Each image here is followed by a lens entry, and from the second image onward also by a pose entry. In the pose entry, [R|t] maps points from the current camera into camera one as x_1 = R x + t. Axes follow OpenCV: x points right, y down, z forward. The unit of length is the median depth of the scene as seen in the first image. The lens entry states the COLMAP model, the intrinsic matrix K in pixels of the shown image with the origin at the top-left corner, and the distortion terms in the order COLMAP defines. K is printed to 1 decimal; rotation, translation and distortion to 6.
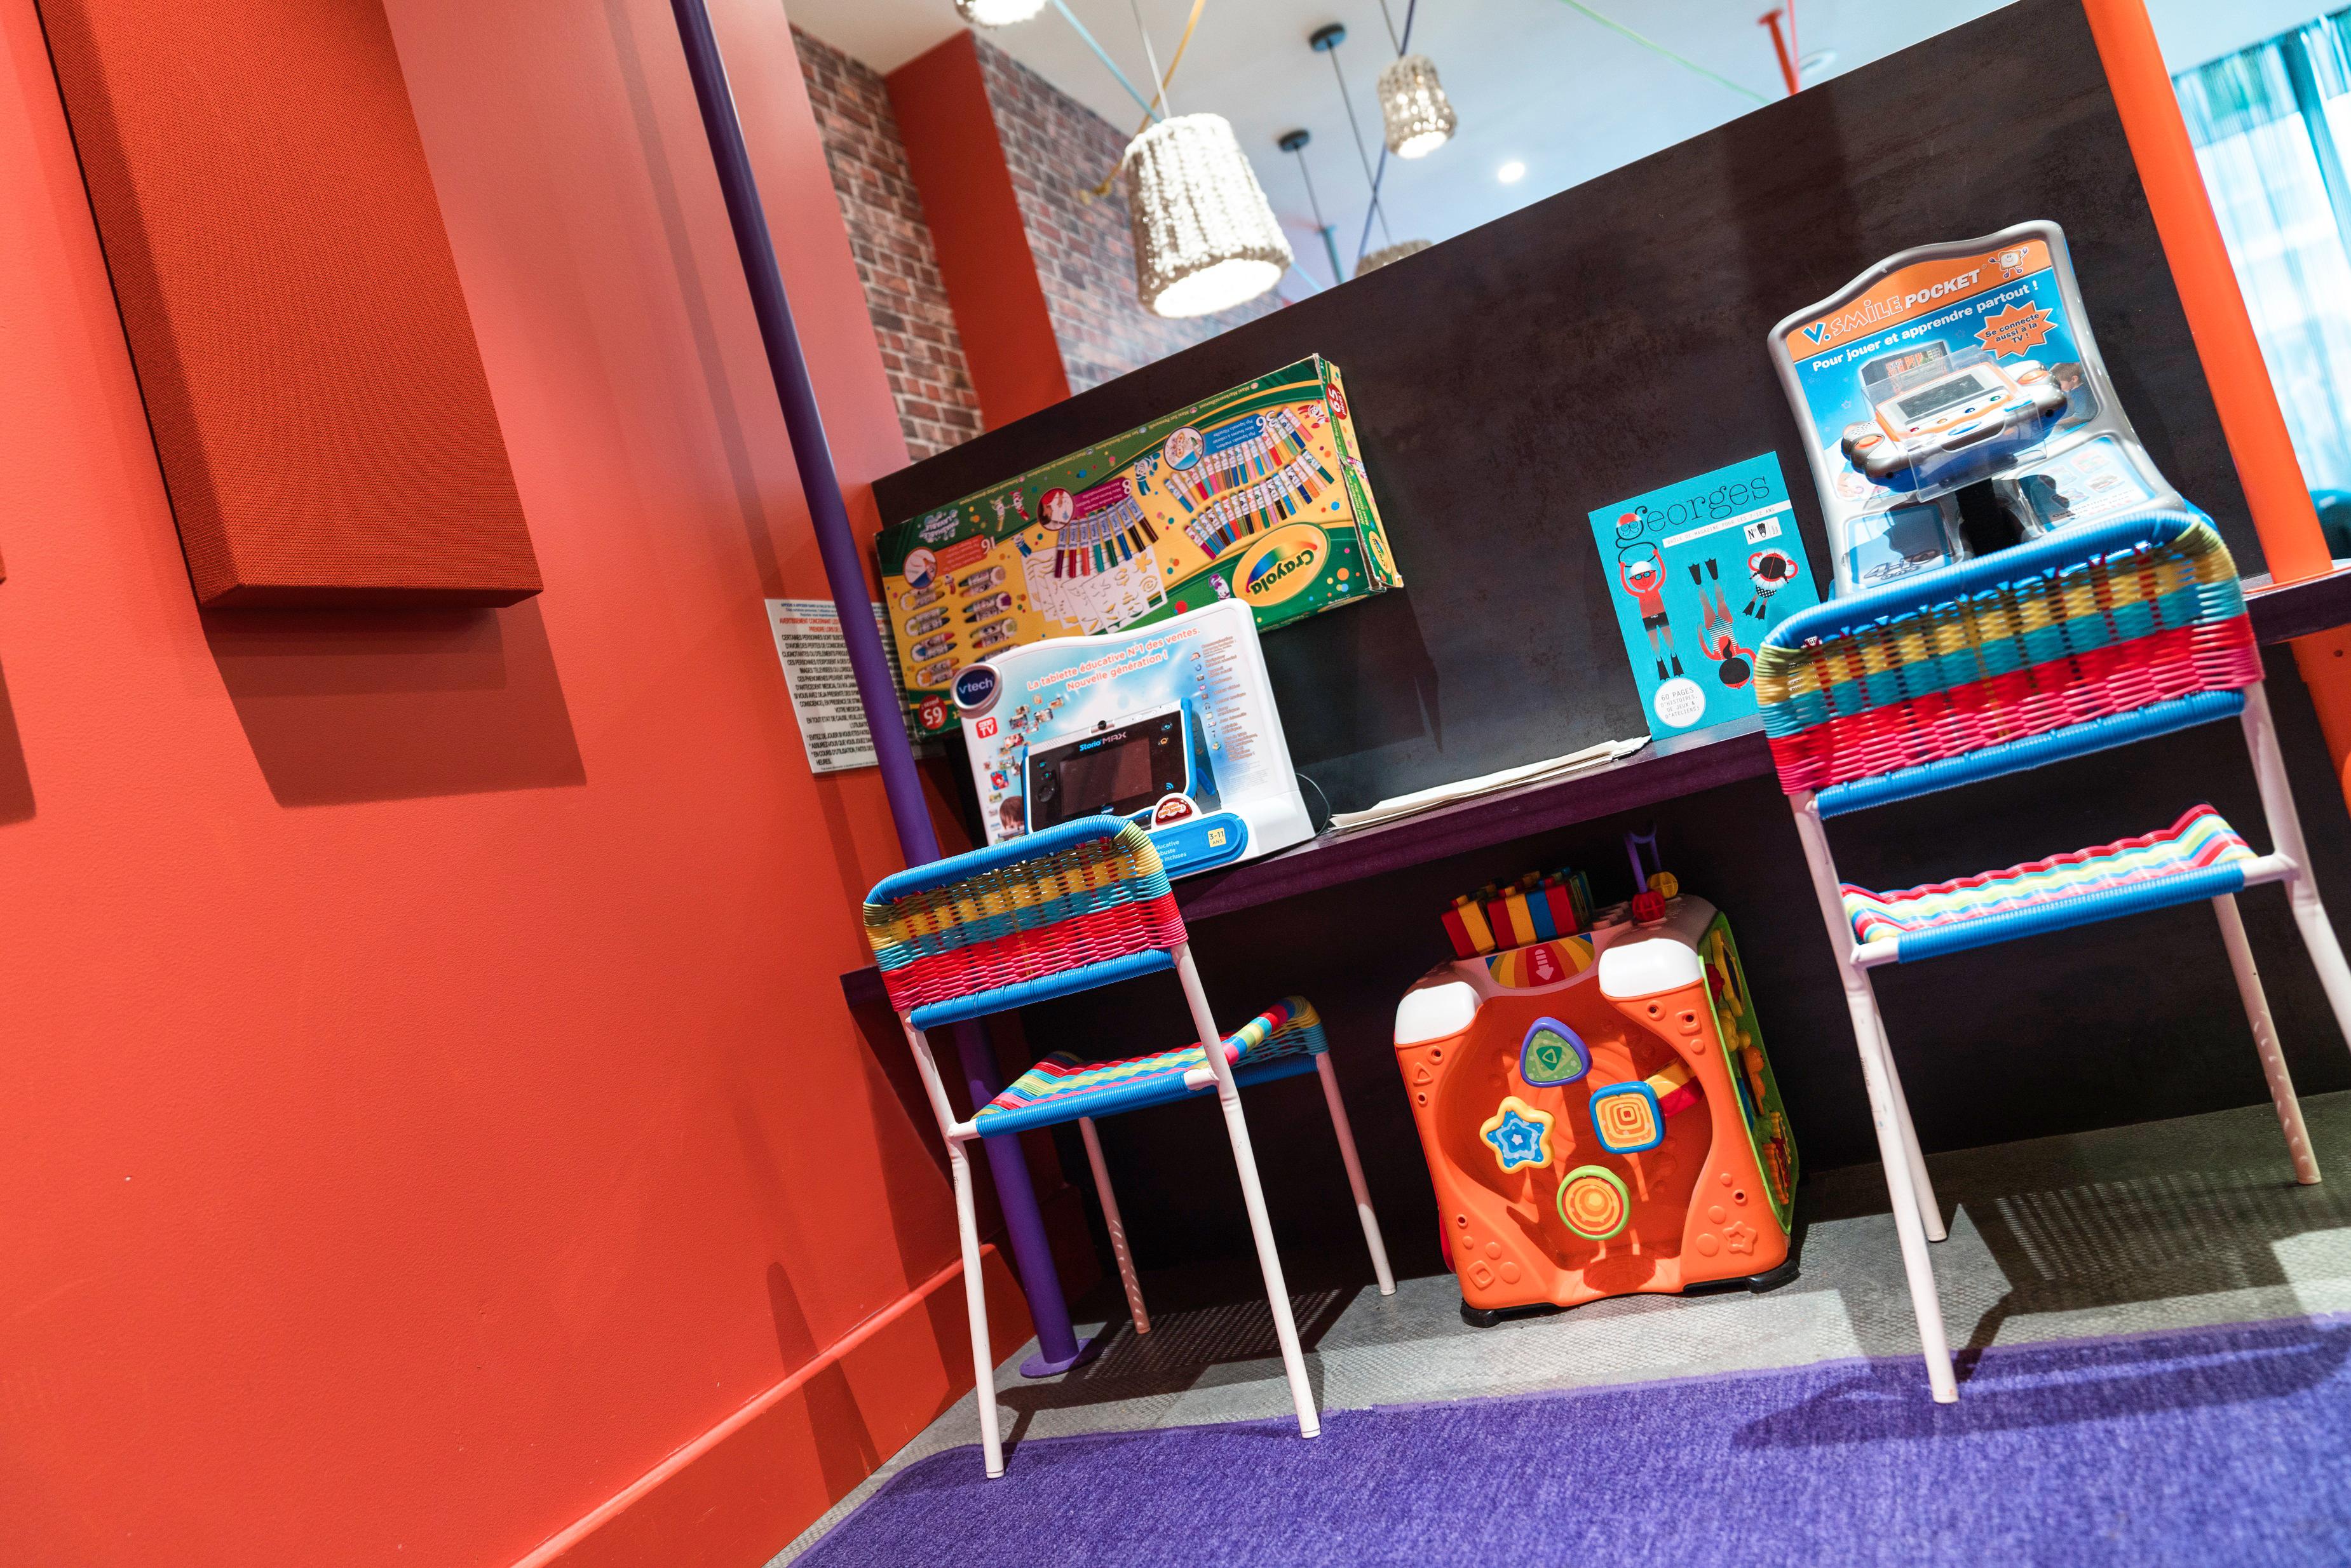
lens RADIAL K [[1625.7, 0, 1163.3], [0, 1625.7, 787.3], [0, 0, 1]] dist [-0.012626, 0.009925]
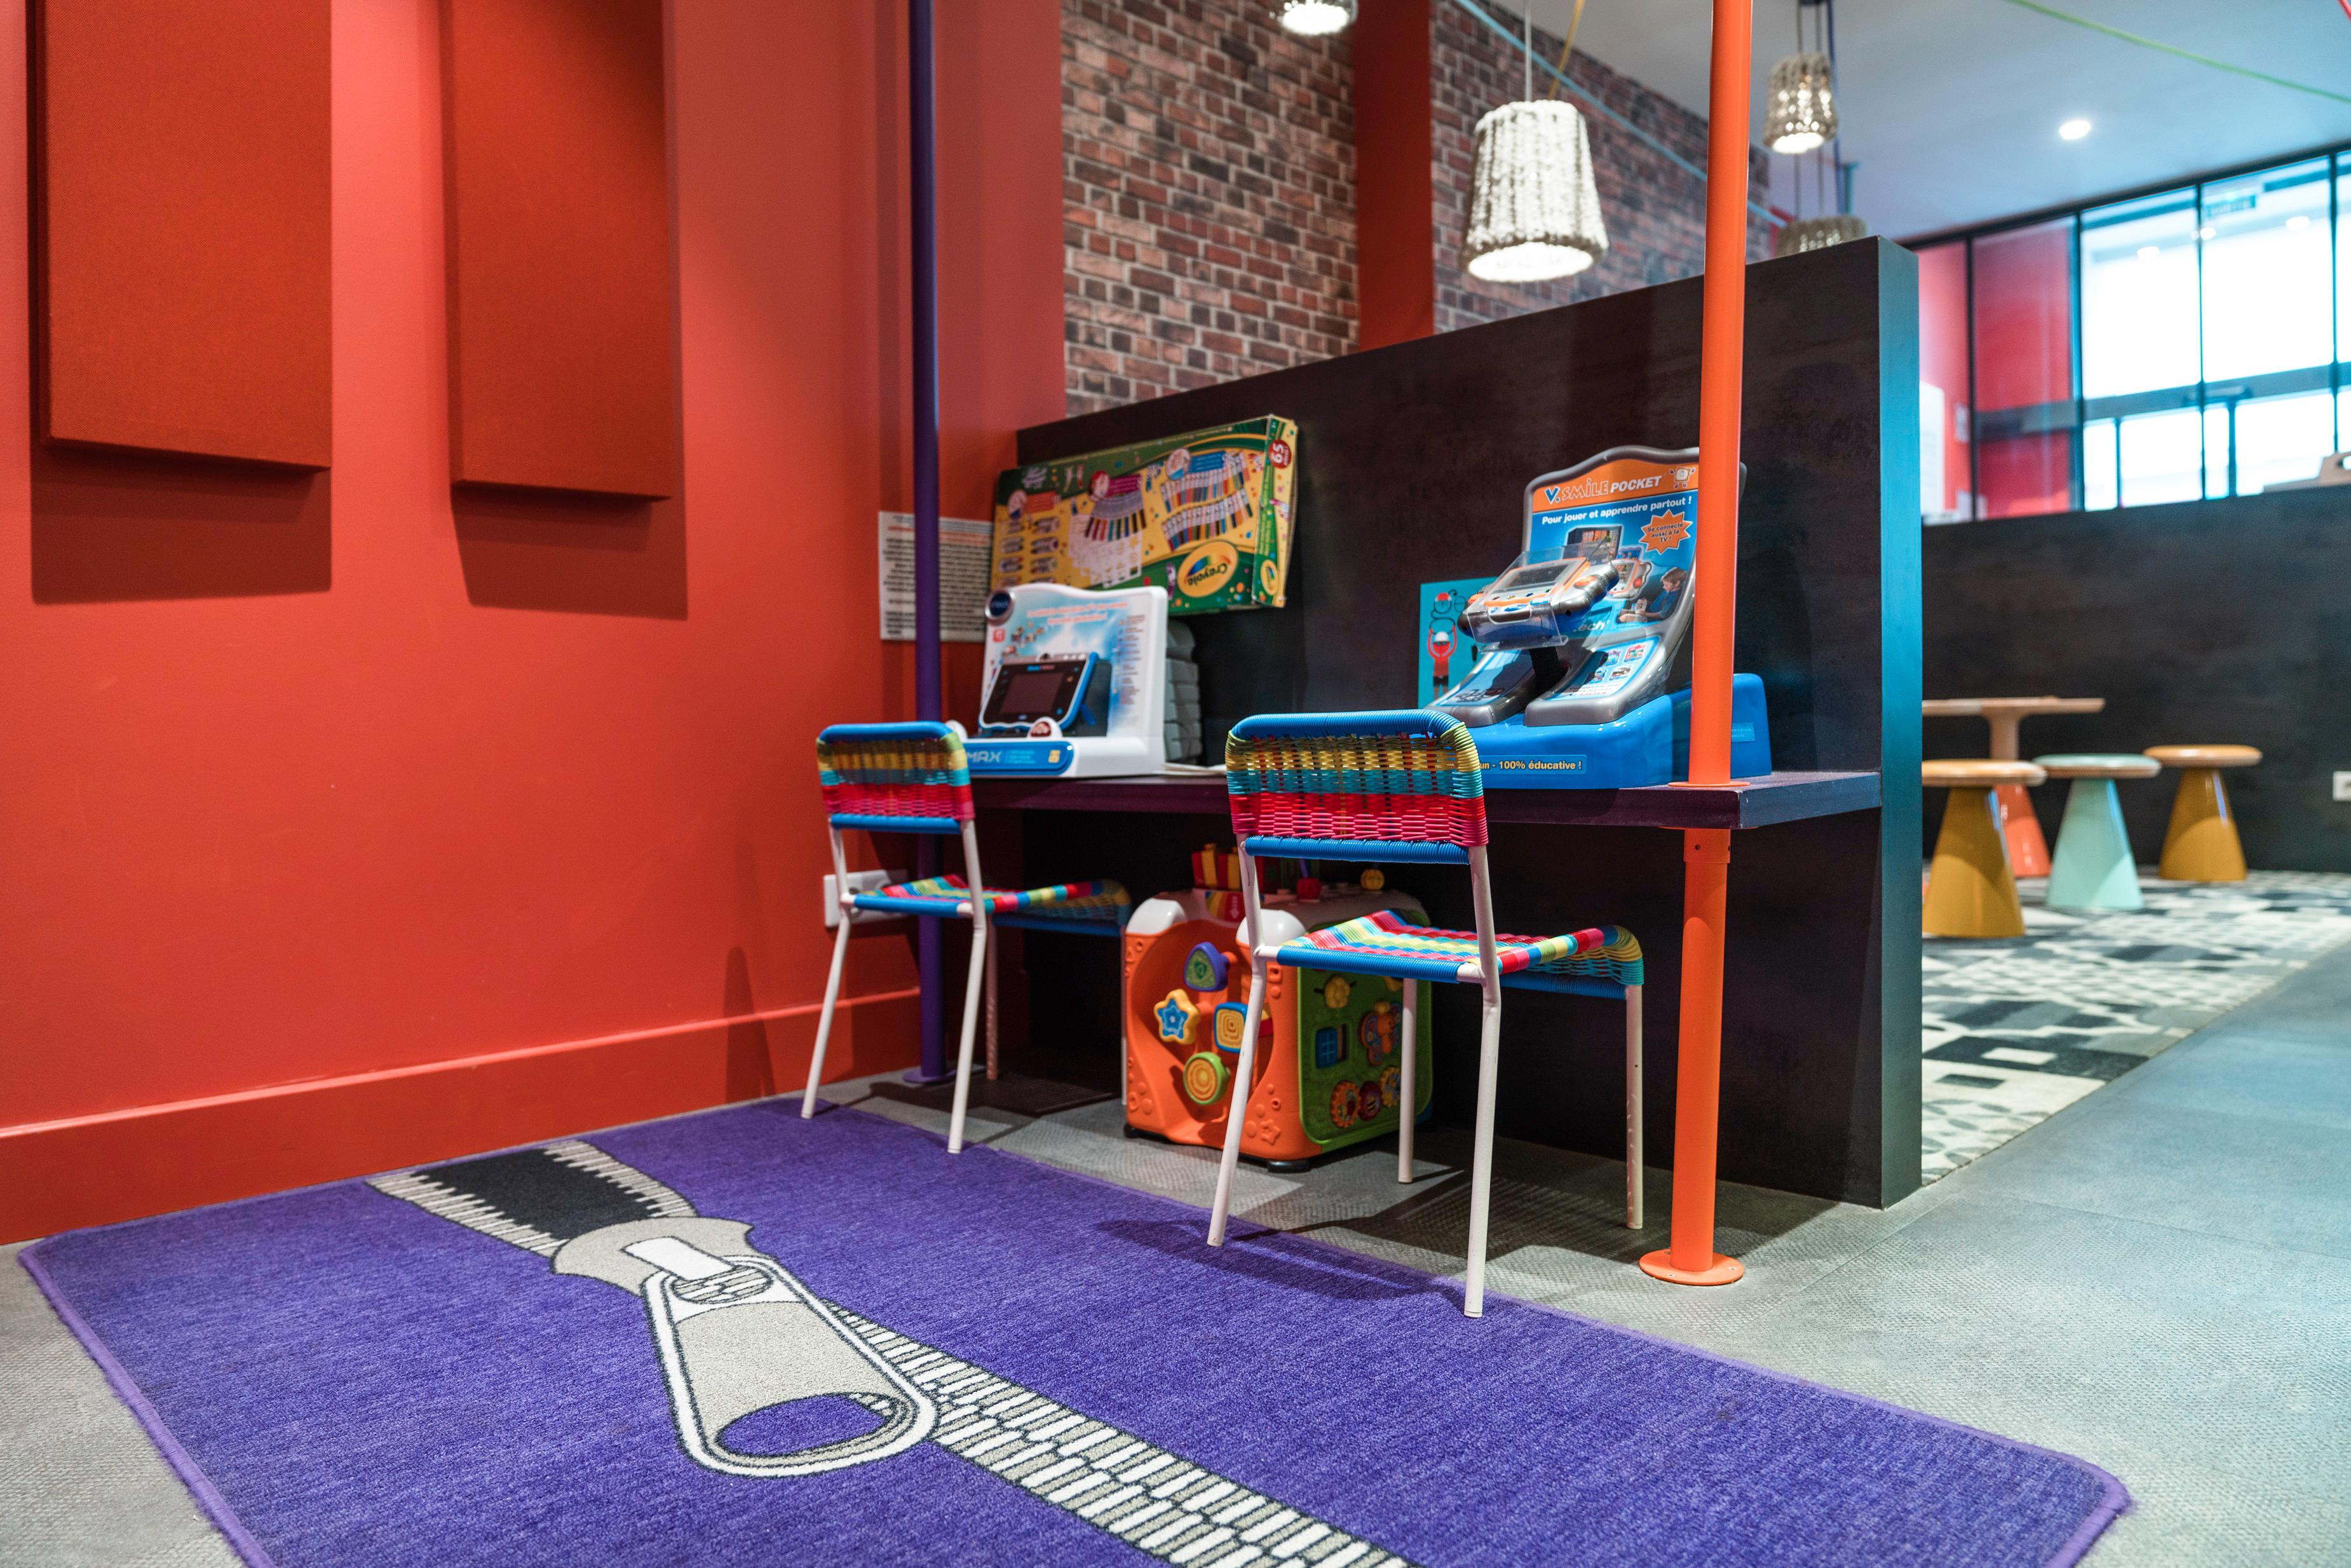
lens RADIAL K [[1625.7, 0, 1127.8], [0, 1625.7, 752.2], [0, 0, 1]] dist [-0.012626, 0.009925]
pose [[0.903840, 0.258266, -0.341133, 0.527480], [-0.224567, 0.964981, 0.135575, -0.165219], [0.364202, -0.045931, 0.930187, -0.273989]]
